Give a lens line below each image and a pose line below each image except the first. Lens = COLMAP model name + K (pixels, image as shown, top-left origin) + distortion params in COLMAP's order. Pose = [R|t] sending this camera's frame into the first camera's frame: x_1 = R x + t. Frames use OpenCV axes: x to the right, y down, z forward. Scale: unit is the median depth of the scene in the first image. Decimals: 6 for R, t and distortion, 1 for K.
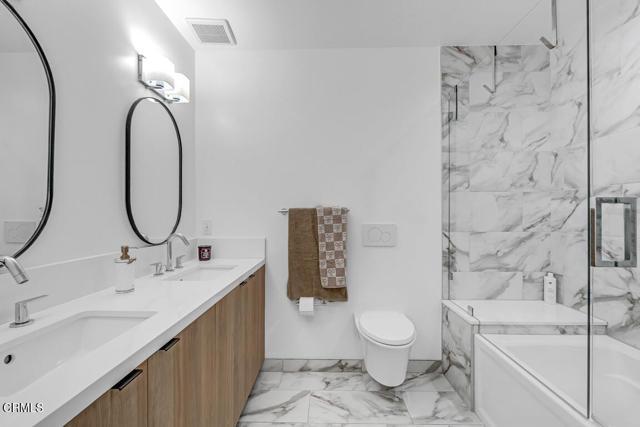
lens RADIAL K [[281.6, 0, 318.4], [0, 281.6, 213.2], [0, 0, 1]] dist [-0.007334, -0.000208]
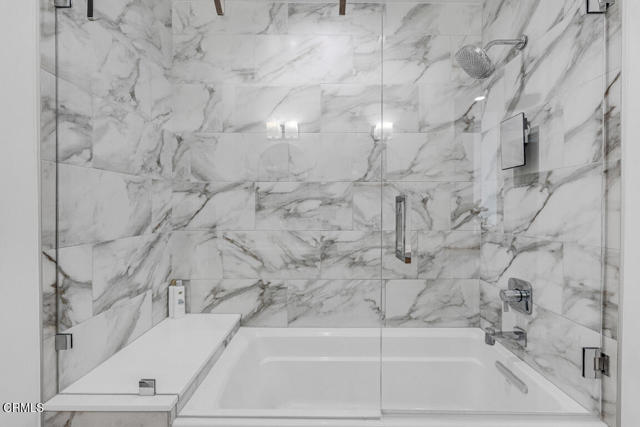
lens RADIAL K [[281.6, 0, 320.5], [0, 281.6, 211.0], [0, 0, 1]] dist [-0.007334, -0.000208]
pose [[-0.026985, -0.009396, 0.999592, -0.006956], [-0.005140, 0.999944, 0.009261, -0.001431], [-0.999623, -0.004888, -0.027032, 0.580643]]
